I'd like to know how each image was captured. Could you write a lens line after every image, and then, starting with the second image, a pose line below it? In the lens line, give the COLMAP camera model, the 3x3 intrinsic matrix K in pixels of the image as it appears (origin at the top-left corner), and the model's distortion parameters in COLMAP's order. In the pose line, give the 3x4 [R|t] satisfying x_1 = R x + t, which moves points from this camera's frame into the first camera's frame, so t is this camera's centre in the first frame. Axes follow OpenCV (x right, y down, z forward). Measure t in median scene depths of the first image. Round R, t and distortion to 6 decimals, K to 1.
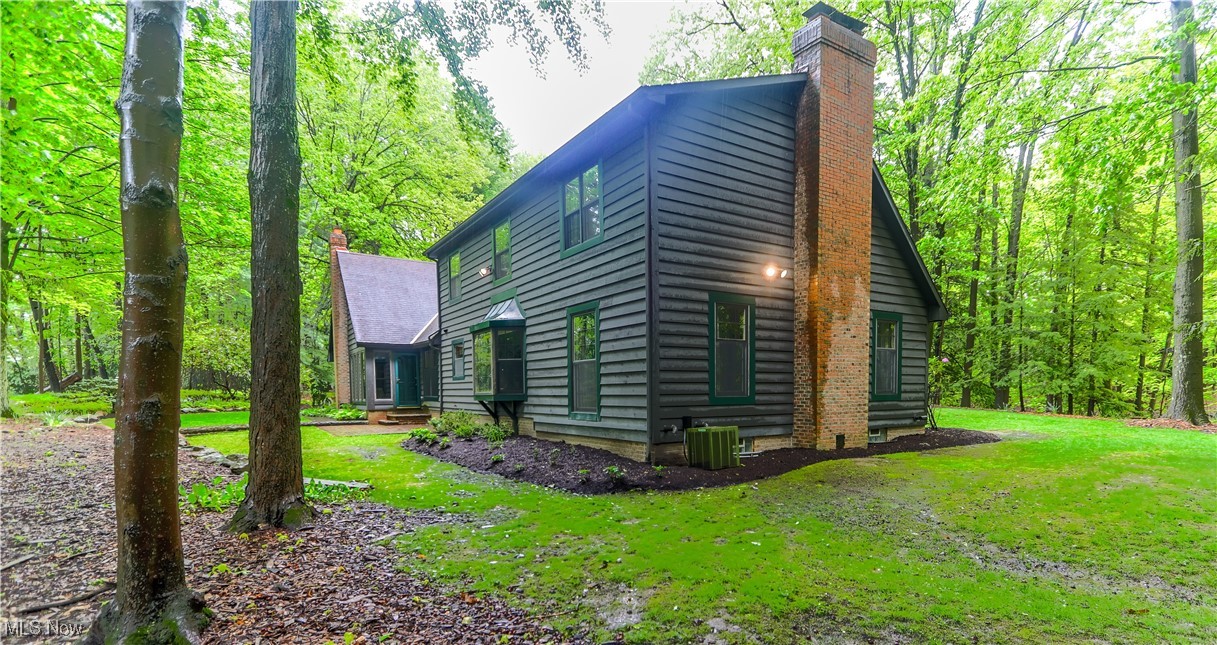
lens RADIAL K [[577.5, 0, 608.5], [0, 577.5, 322.5], [0, 0, 1]] dist [0.000307, 0.000011]
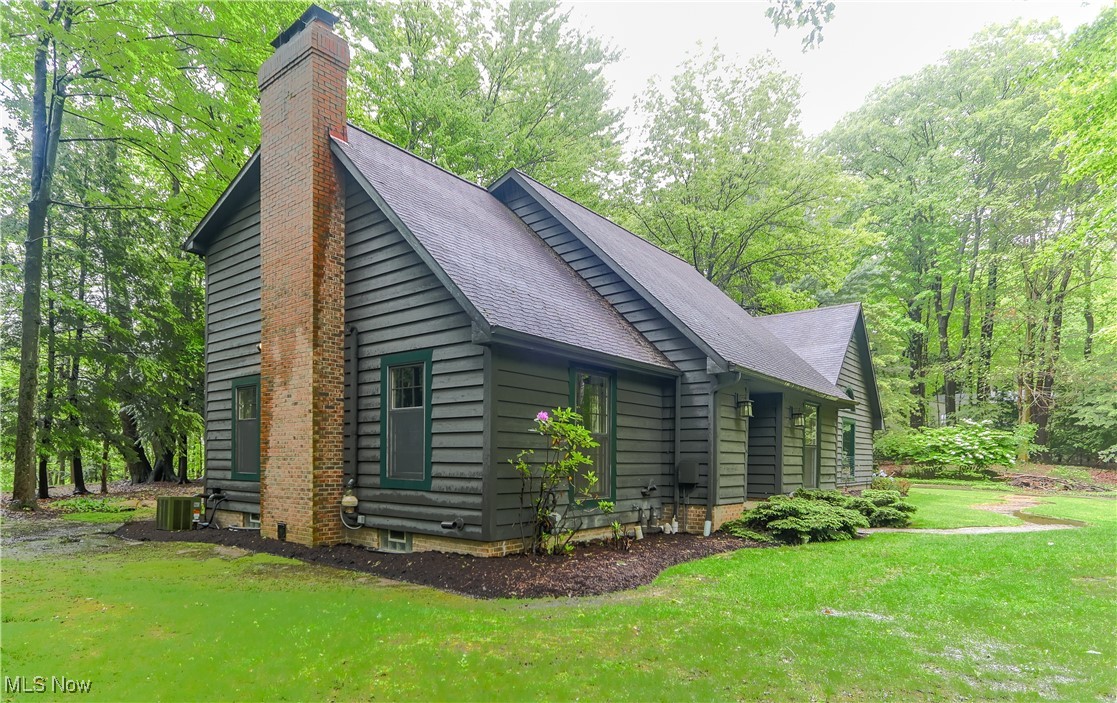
lens RADIAL K [[616.7, 0, 558.5], [0, 616.7, 351.5], [0, 0, 1]] dist [0.000176, 0.000043]
pose [[0.334392, -0.143431, -0.931456, 1.209711], [0.106696, 0.987758, -0.113797, 0.079976], [0.936375, -0.061330, 0.345602, 0.934230]]
